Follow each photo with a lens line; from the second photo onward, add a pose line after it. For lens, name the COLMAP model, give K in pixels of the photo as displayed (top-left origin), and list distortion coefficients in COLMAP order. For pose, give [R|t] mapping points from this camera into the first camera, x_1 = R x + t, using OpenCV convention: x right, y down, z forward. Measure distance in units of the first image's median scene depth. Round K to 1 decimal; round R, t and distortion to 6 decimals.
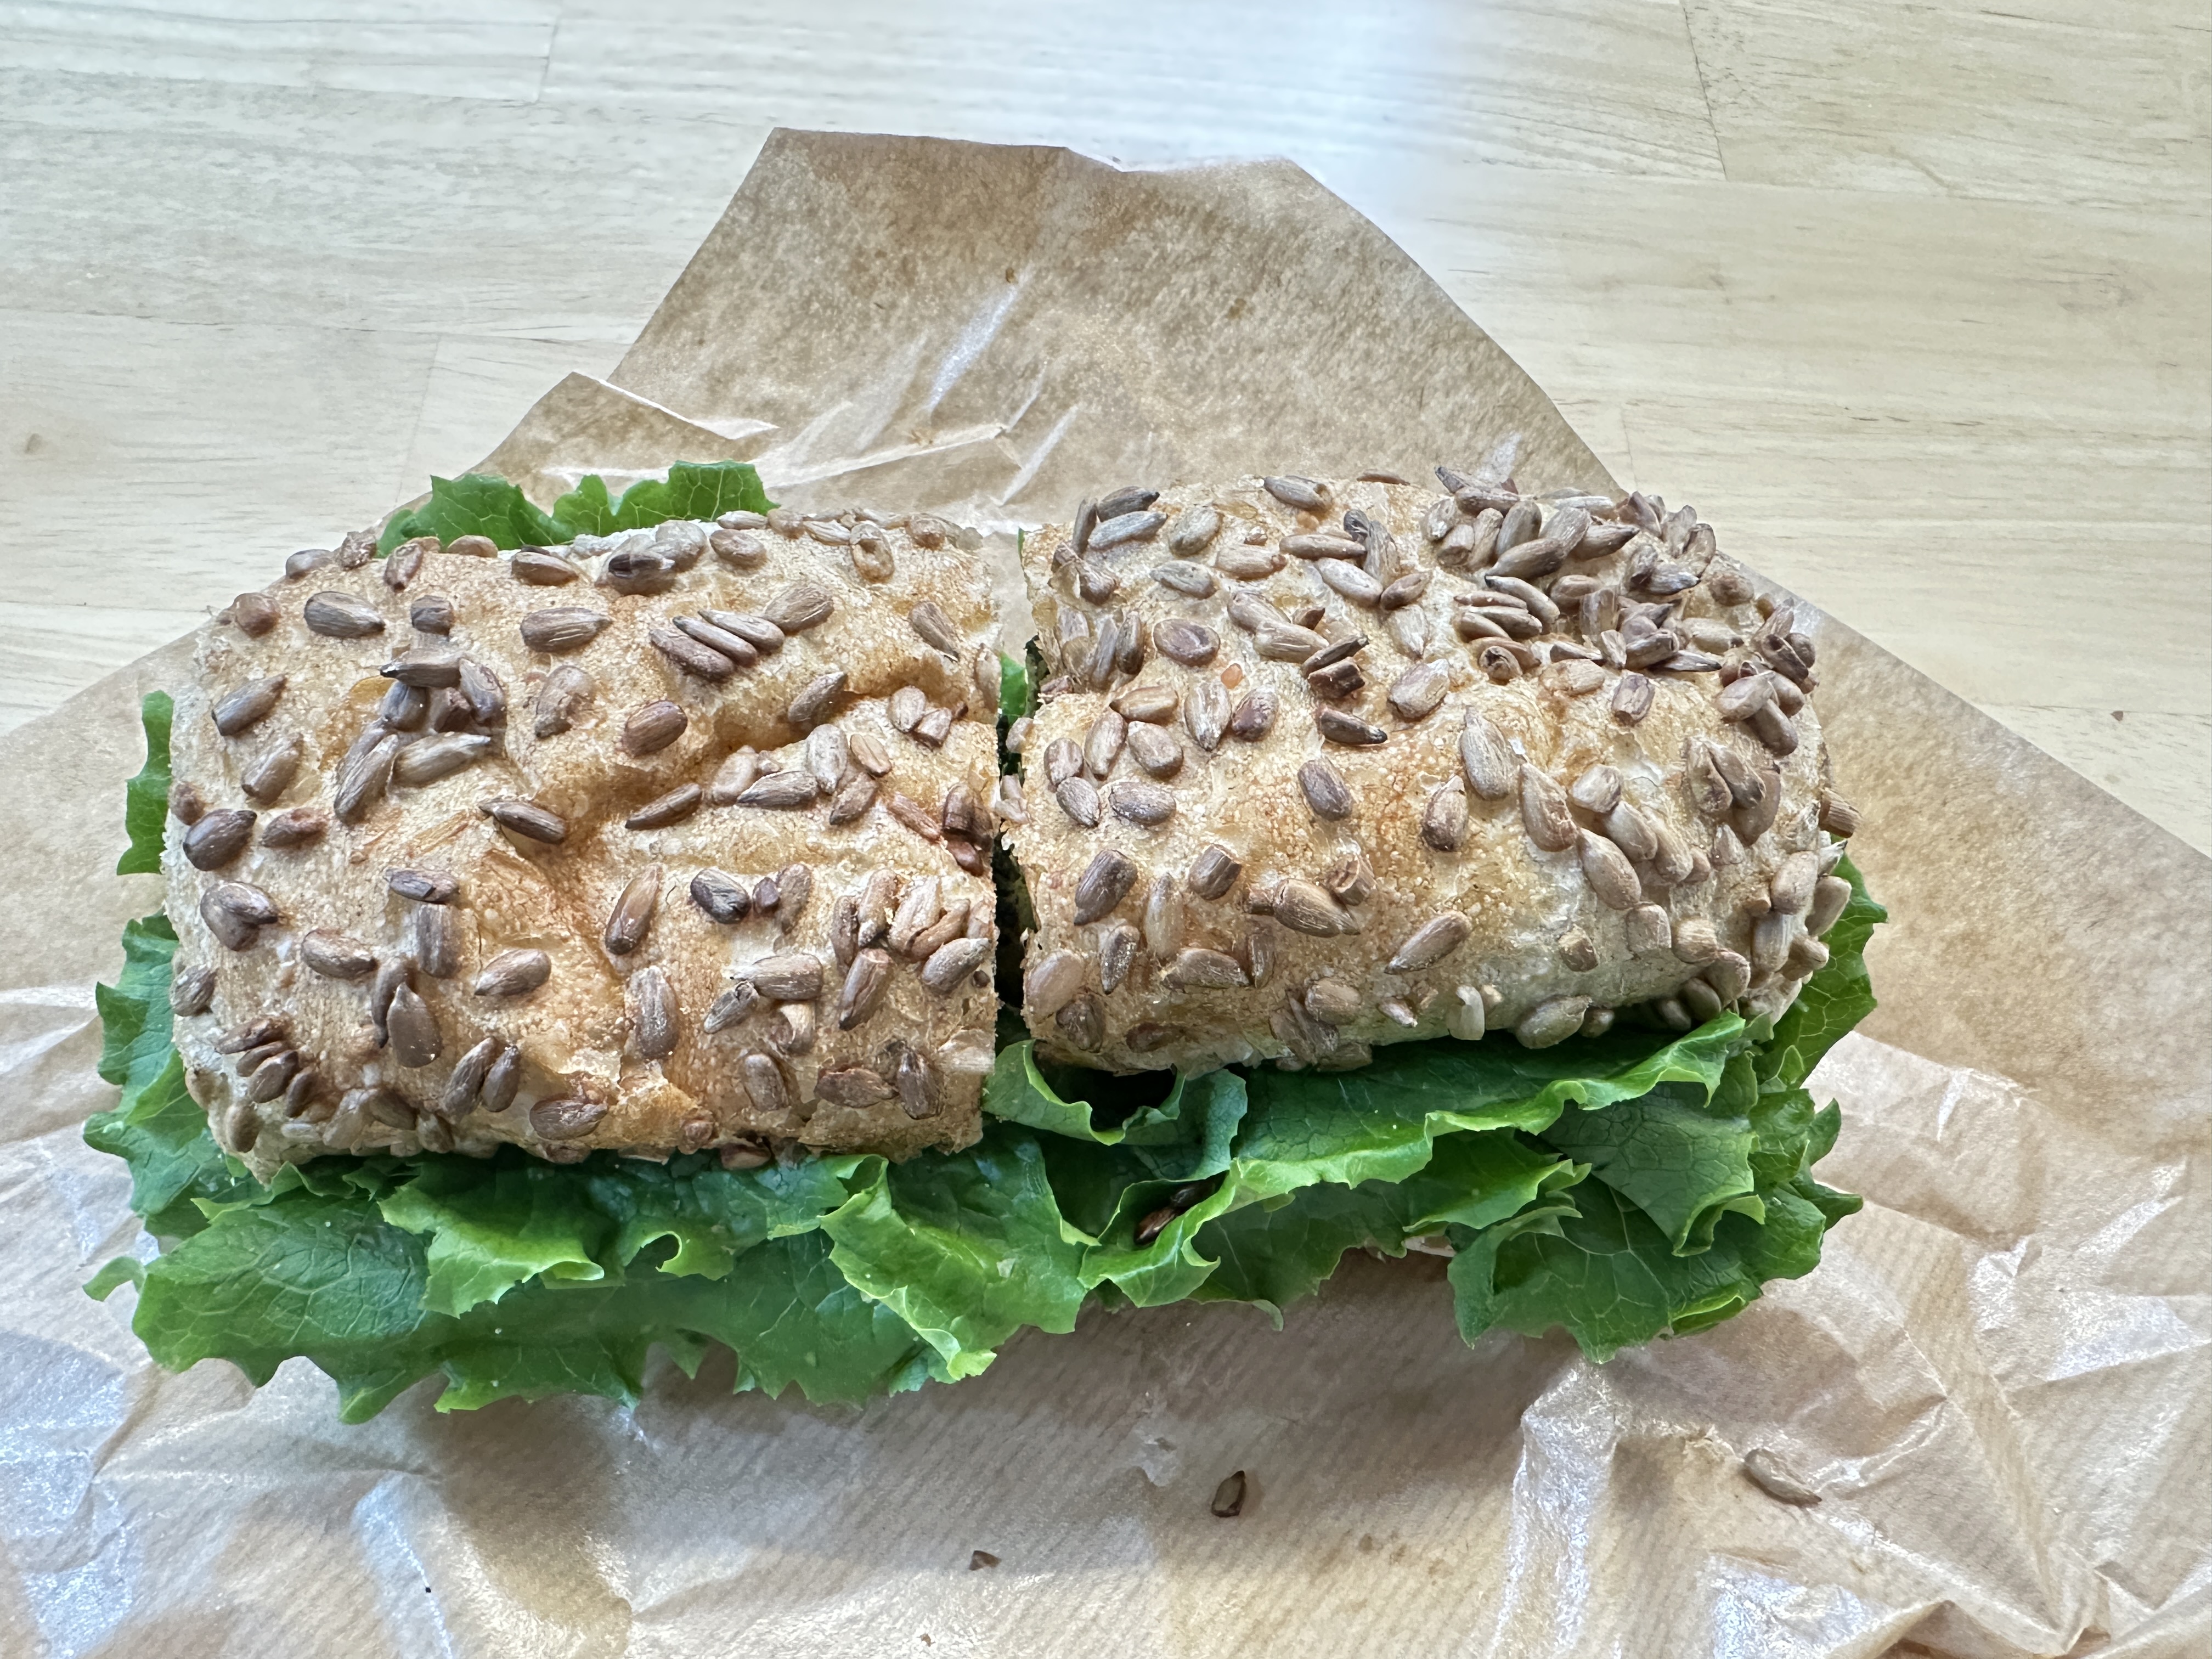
lens RADIAL K [[1600.9, 0, 1105.4], [0, 1600.9, 929.7], [0, 0, 1]] dist [-0.009427, 0.004358]
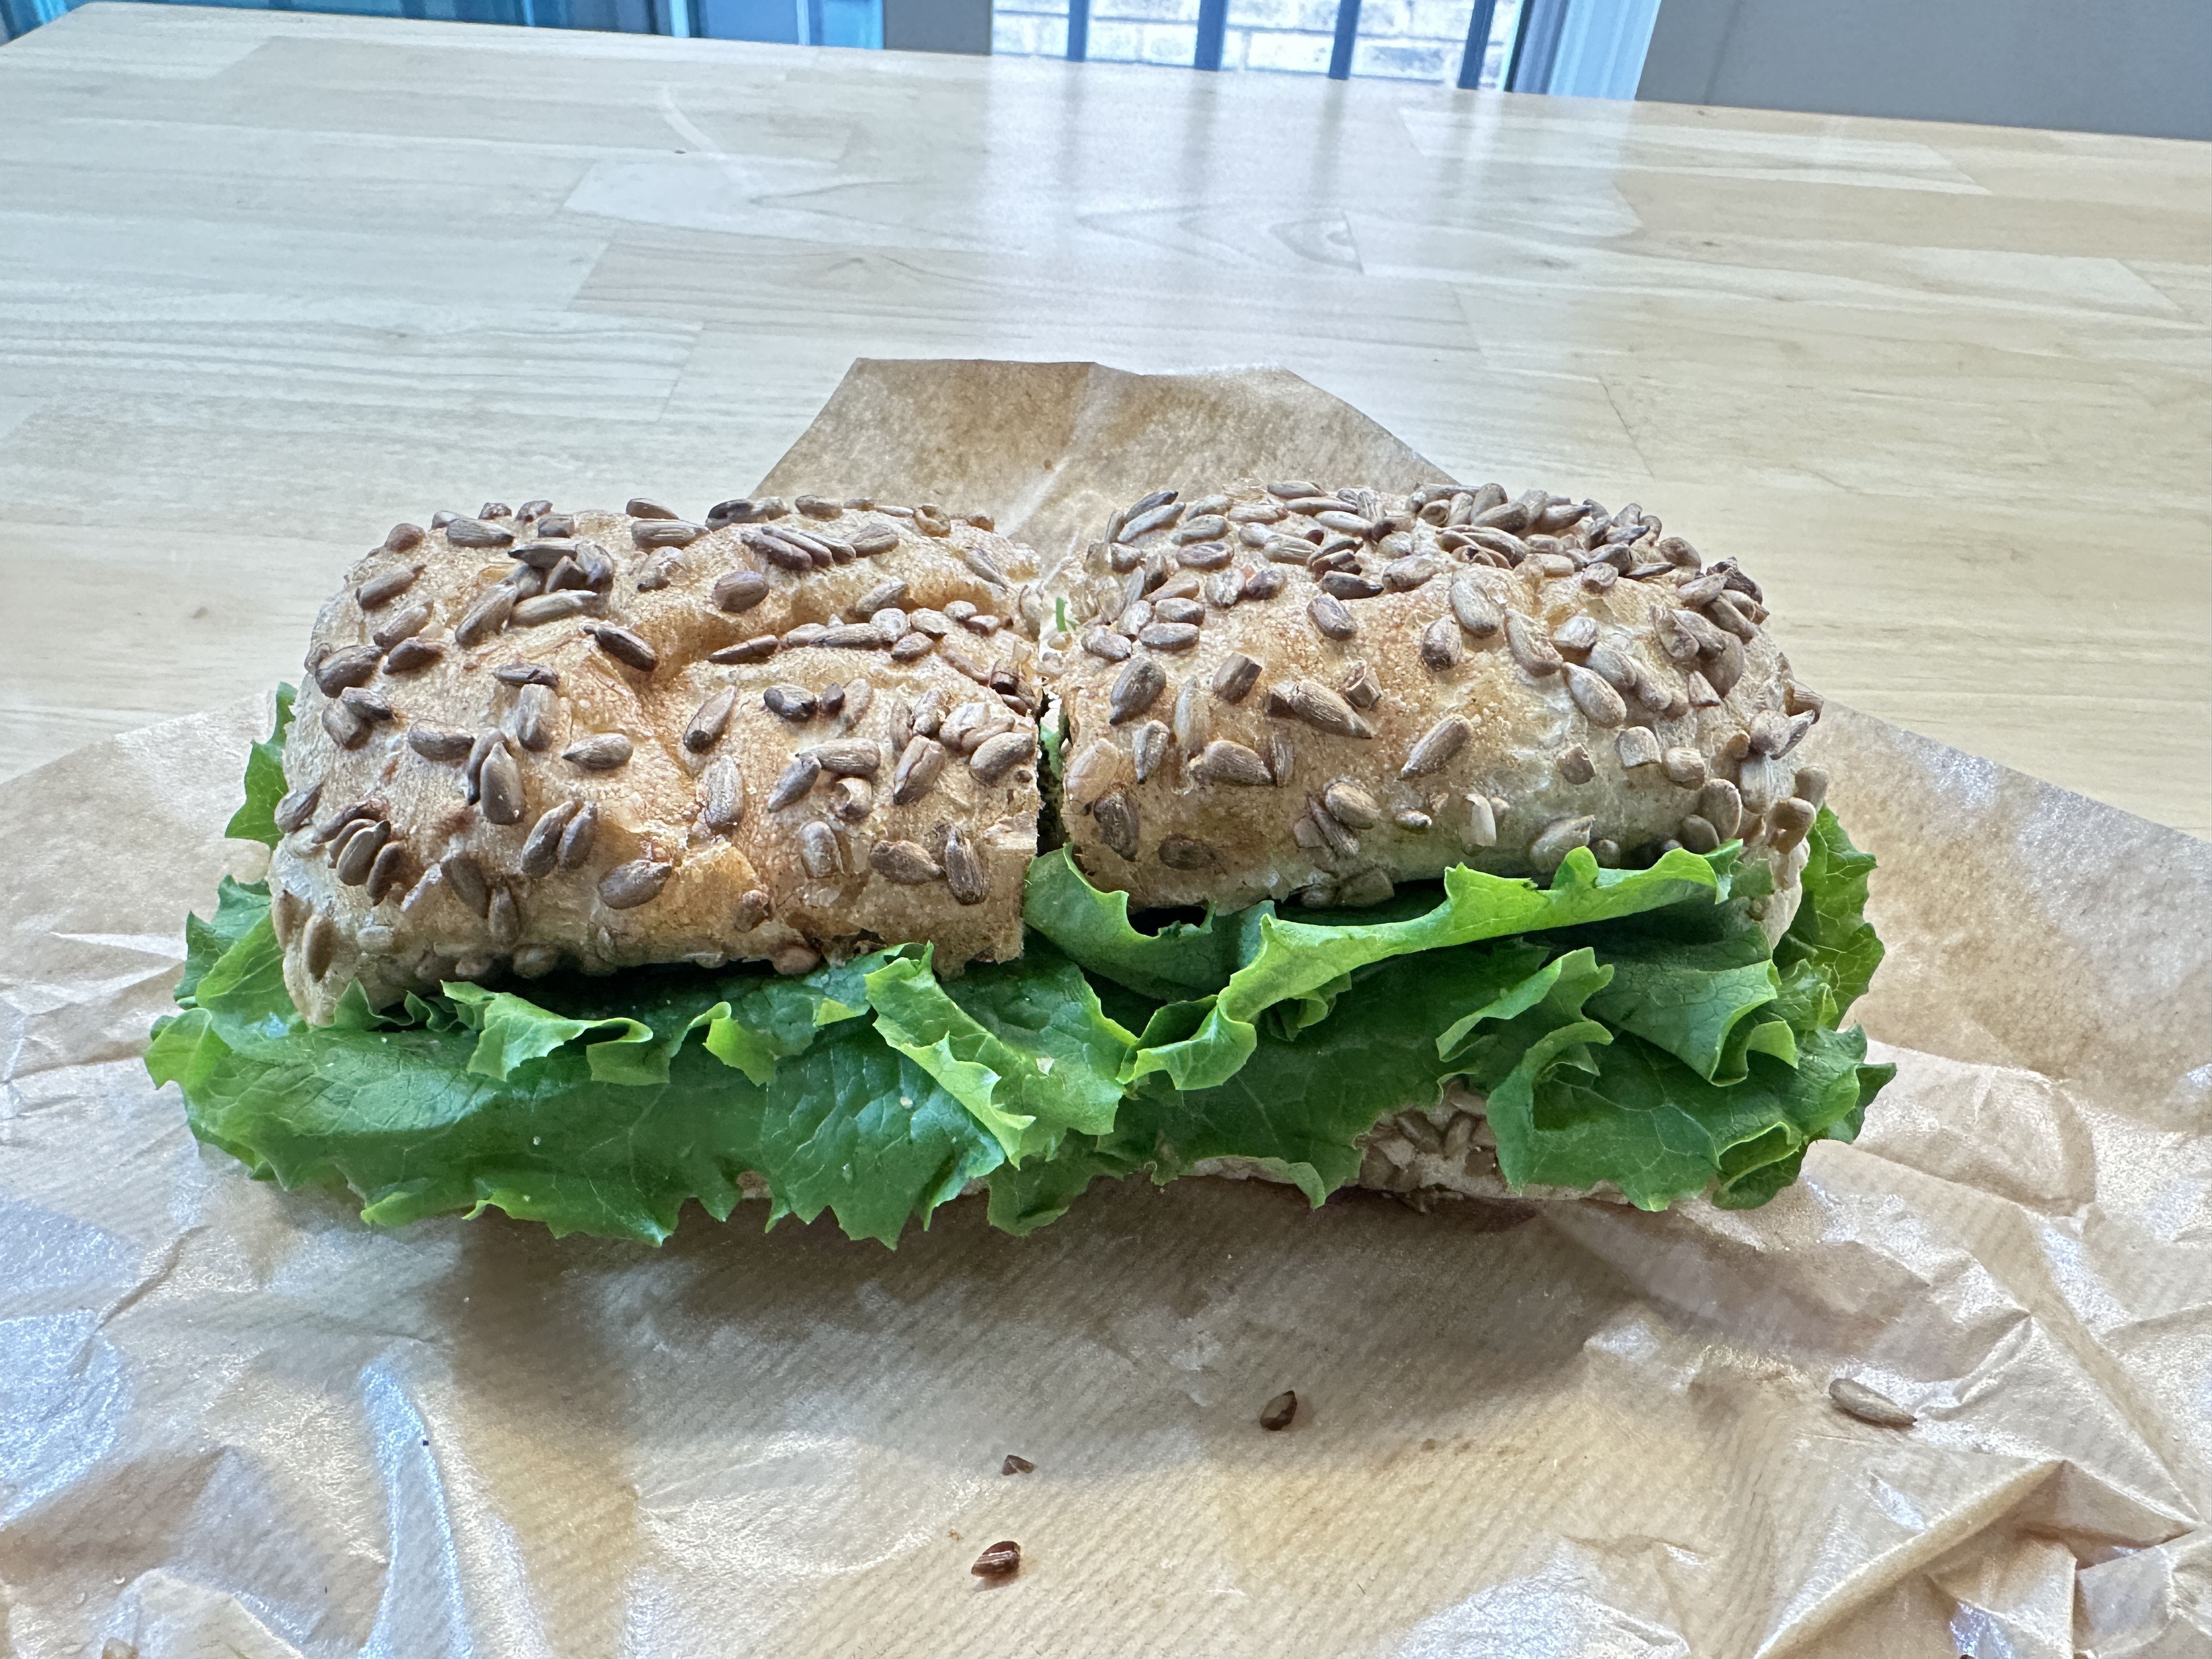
lens RADIAL K [[1600.9, 0, 1105.4], [0, 1600.9, 929.7], [0, 0, 1]] dist [-0.009427, 0.004358]
pose [[0.999822, -0.013811, -0.012887, -0.009792], [0.008230, 0.932572, -0.360891, 0.497649], [0.017003, 0.360720, 0.932519, 0.025975]]
